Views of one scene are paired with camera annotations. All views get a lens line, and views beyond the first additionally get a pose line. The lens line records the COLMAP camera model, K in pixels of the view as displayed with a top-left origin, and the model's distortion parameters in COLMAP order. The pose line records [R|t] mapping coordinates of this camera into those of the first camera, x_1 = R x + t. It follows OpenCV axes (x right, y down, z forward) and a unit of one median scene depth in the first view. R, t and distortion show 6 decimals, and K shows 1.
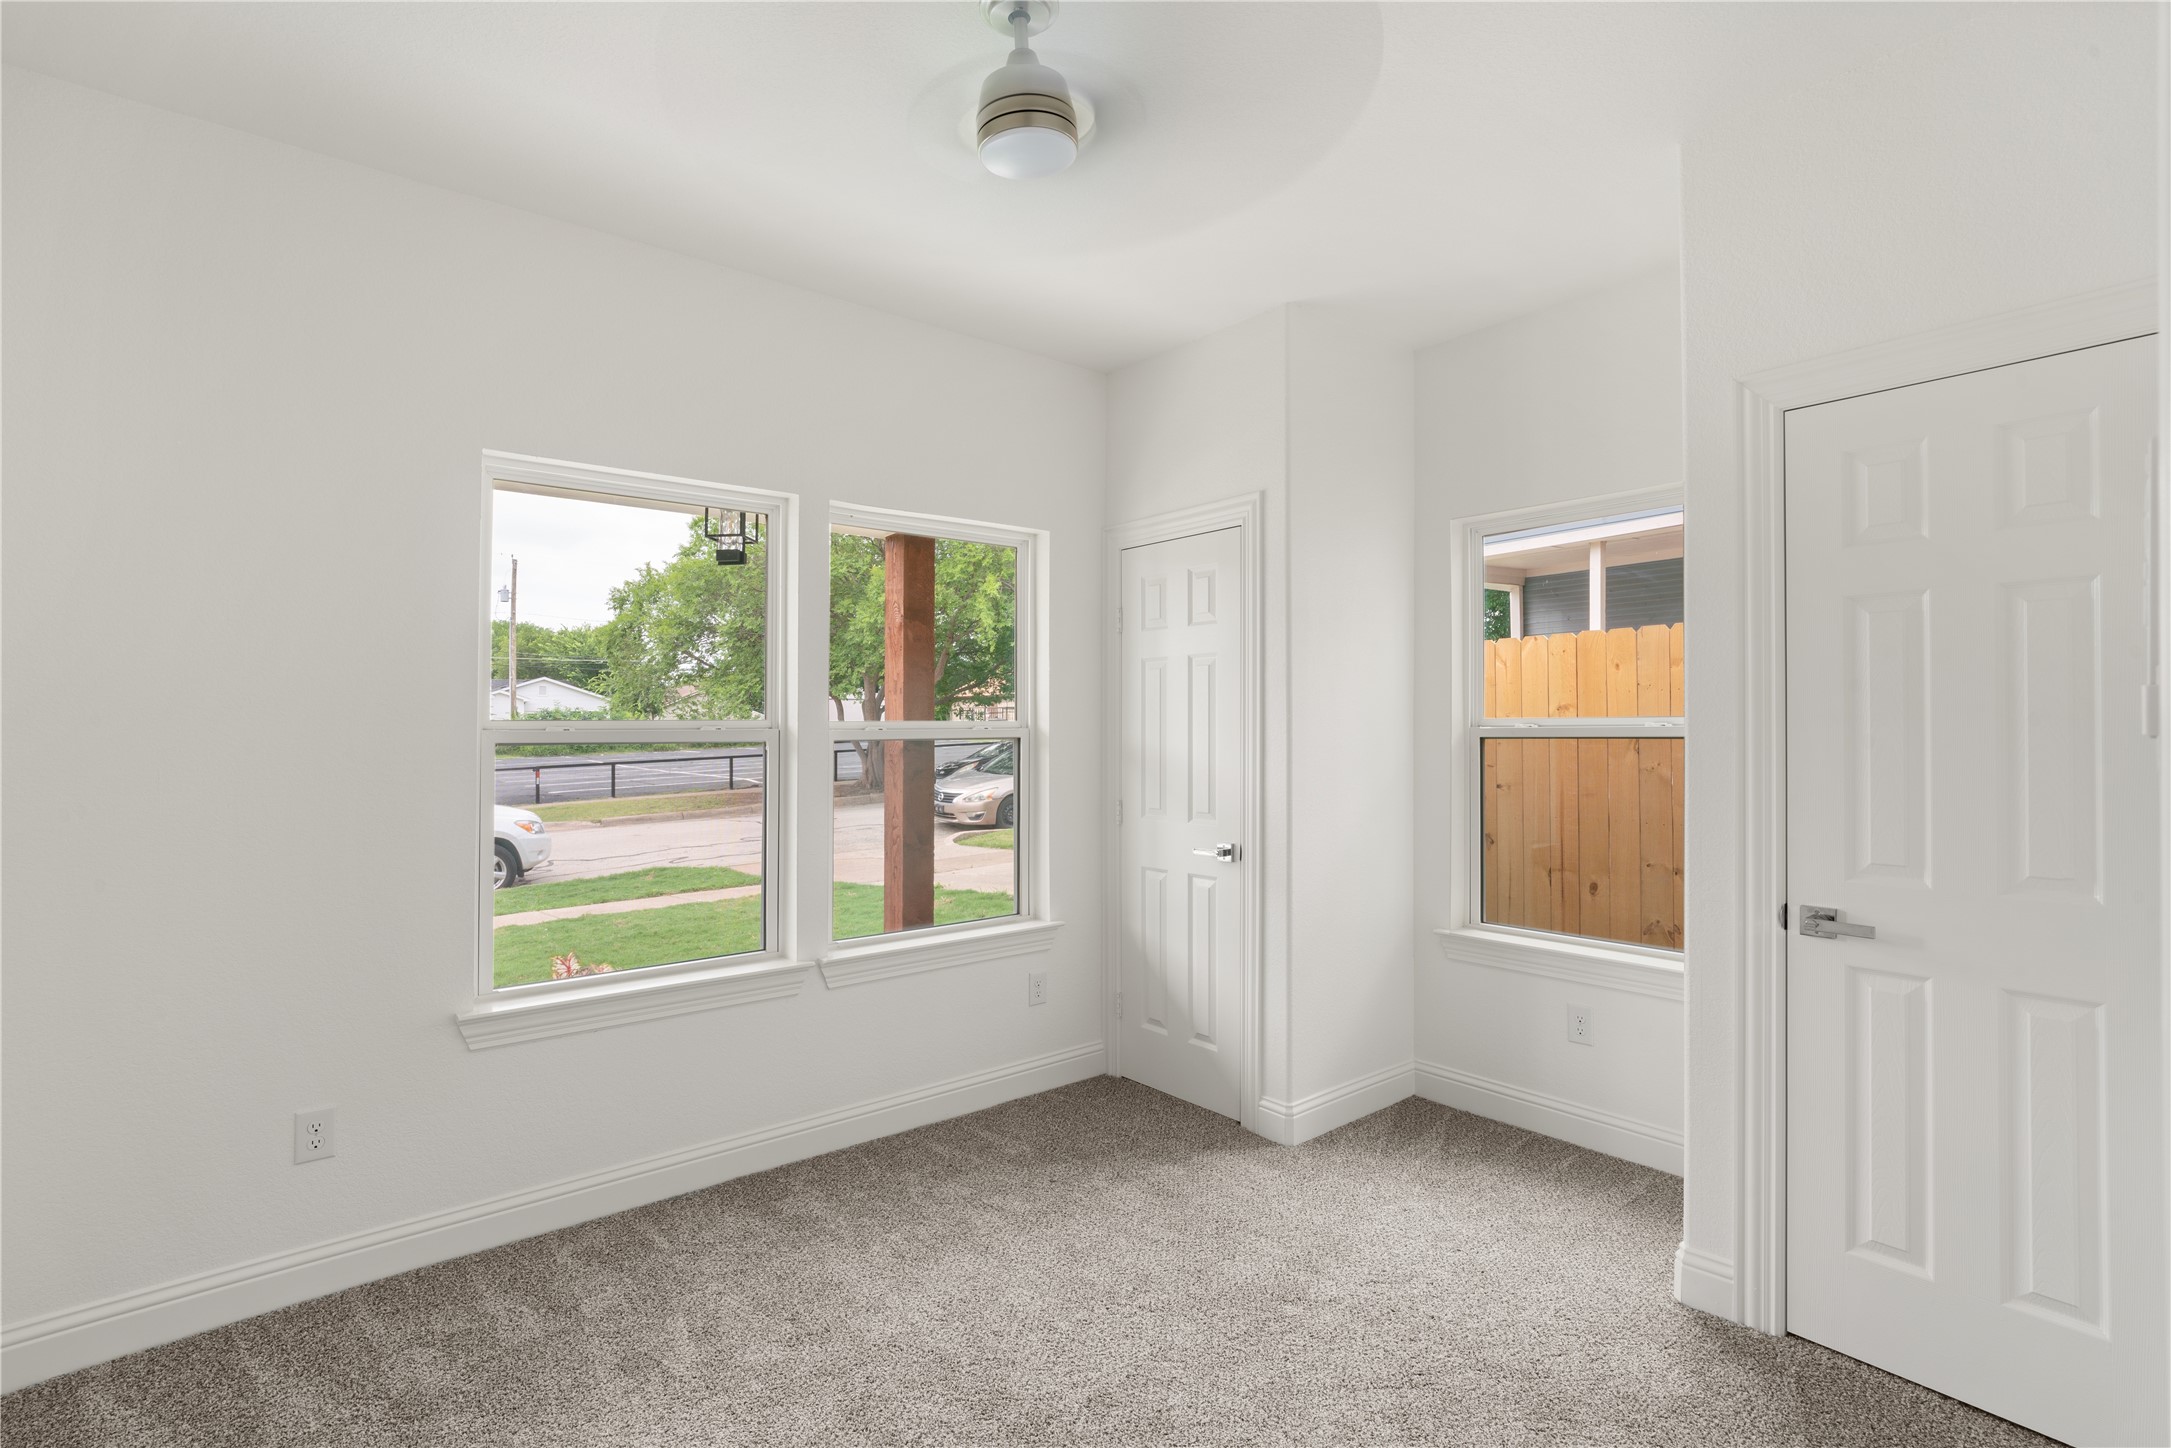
lens RADIAL K [[1012.3, 0, 1085.5], [0, 1012.3, 724.0], [0, 0, 1]] dist [-0.002835, -0.000654]
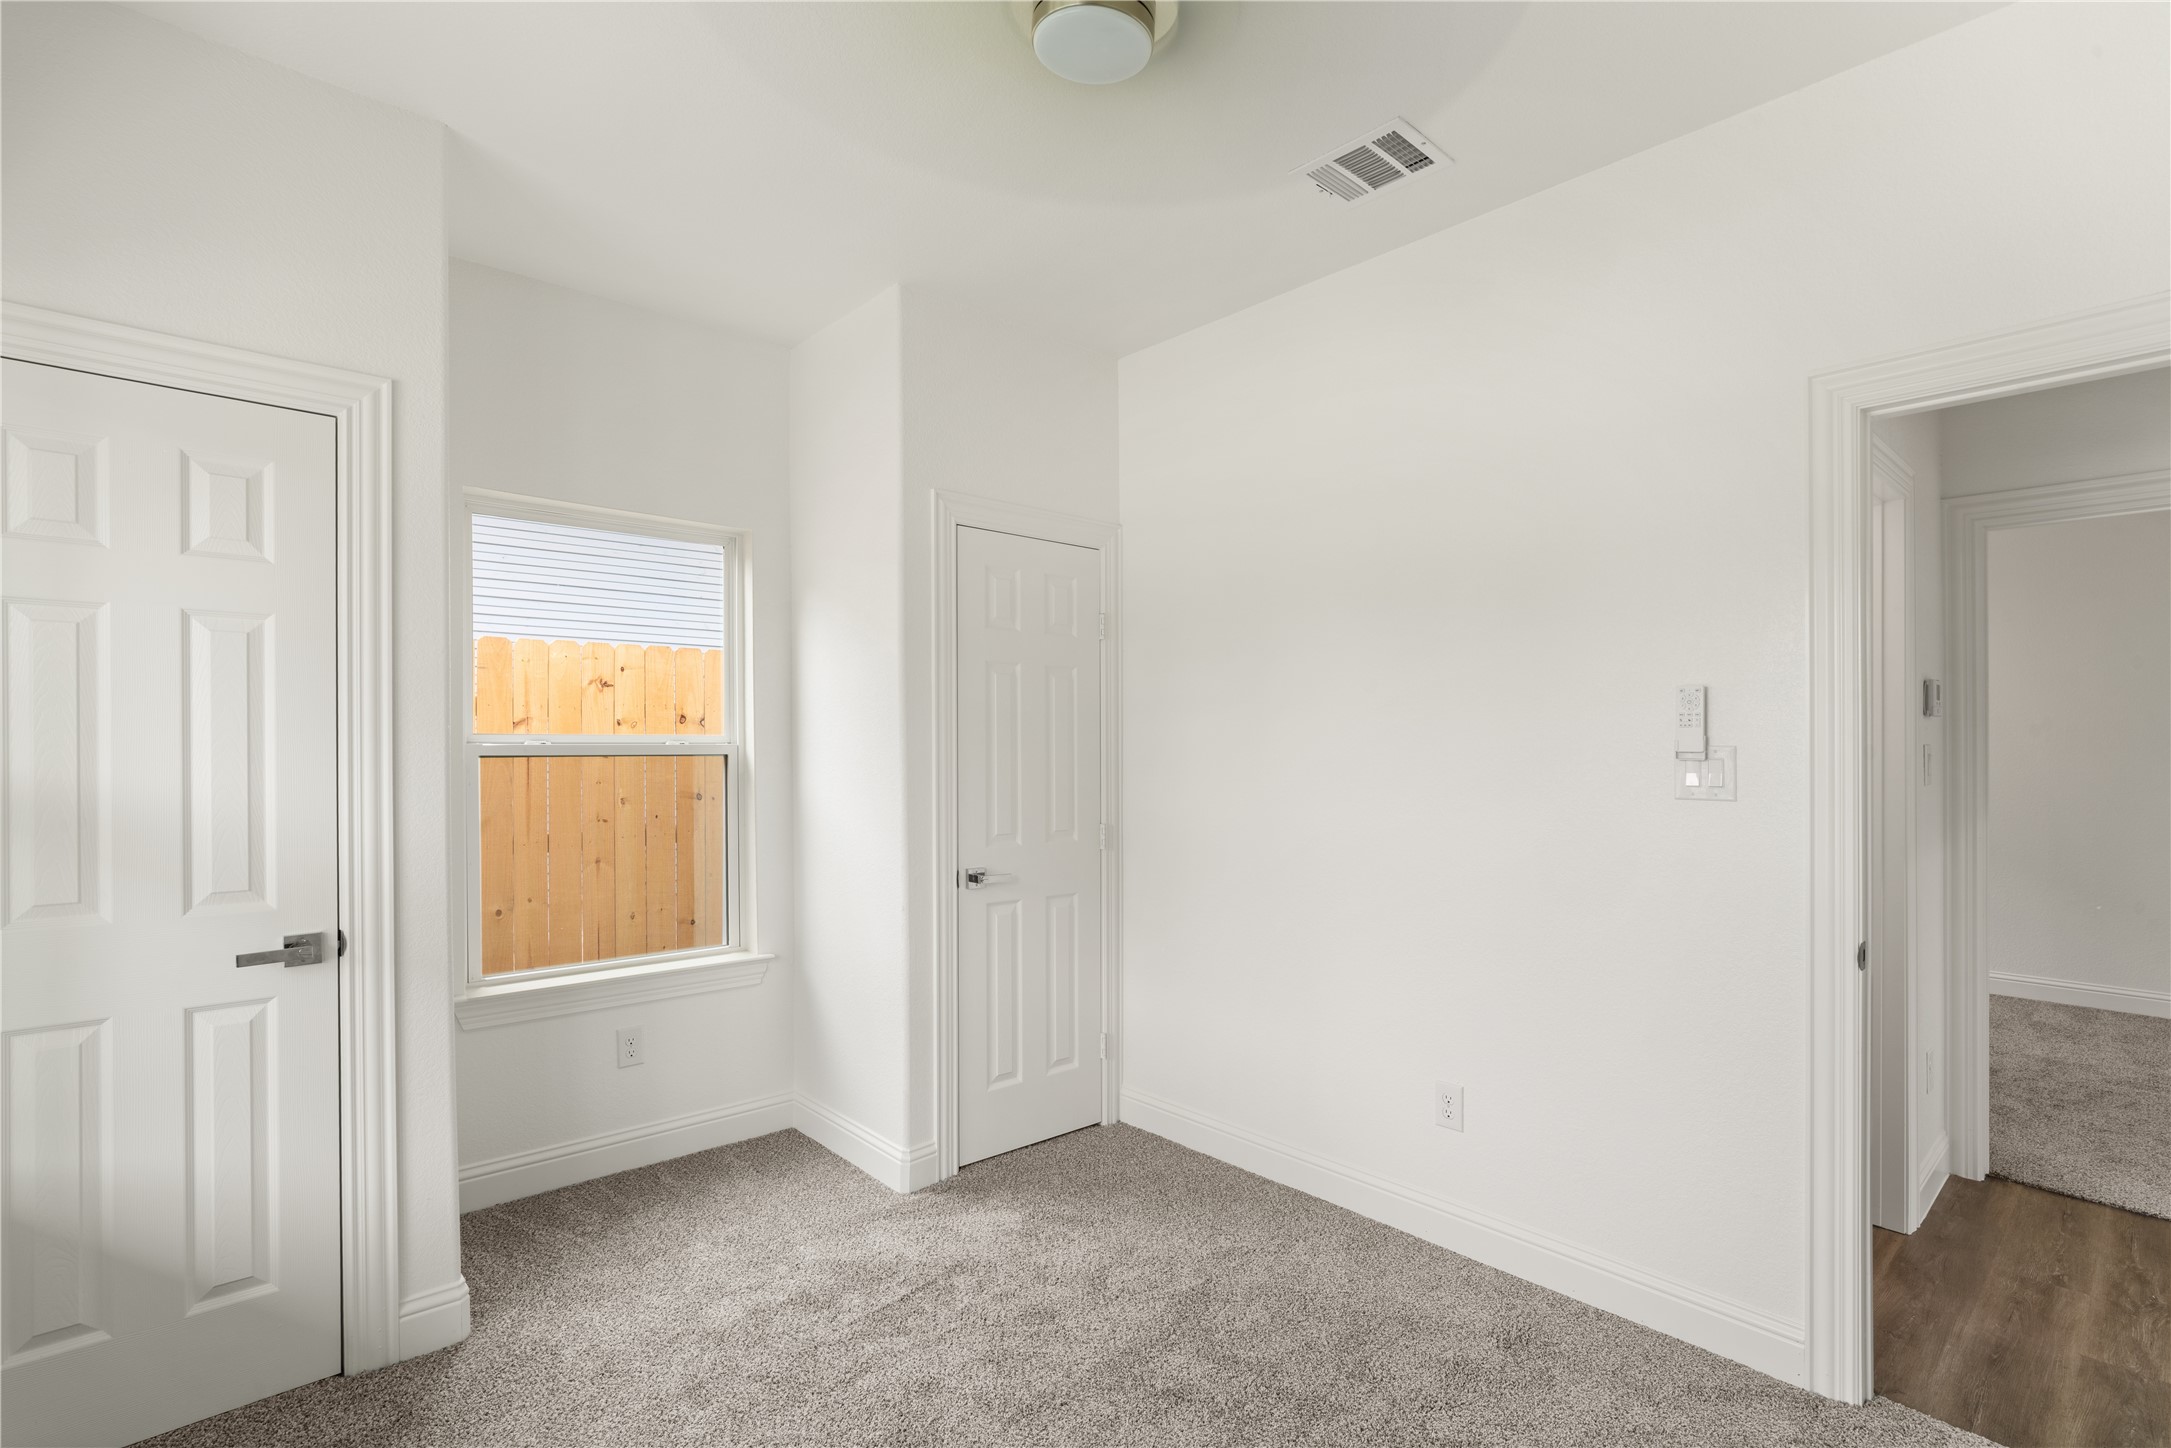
lens RADIAL K [[1024.0, 0, 1088.7], [0, 1024.0, 757.7], [0, 0, 1]] dist [-0.003270, 0.000746]
pose [[-0.035540, -0.006969, 0.999344, -0.713228], [-0.007551, 0.999949, 0.006704, 0.007341], [-0.999340, -0.007307, -0.035591, 0.813880]]
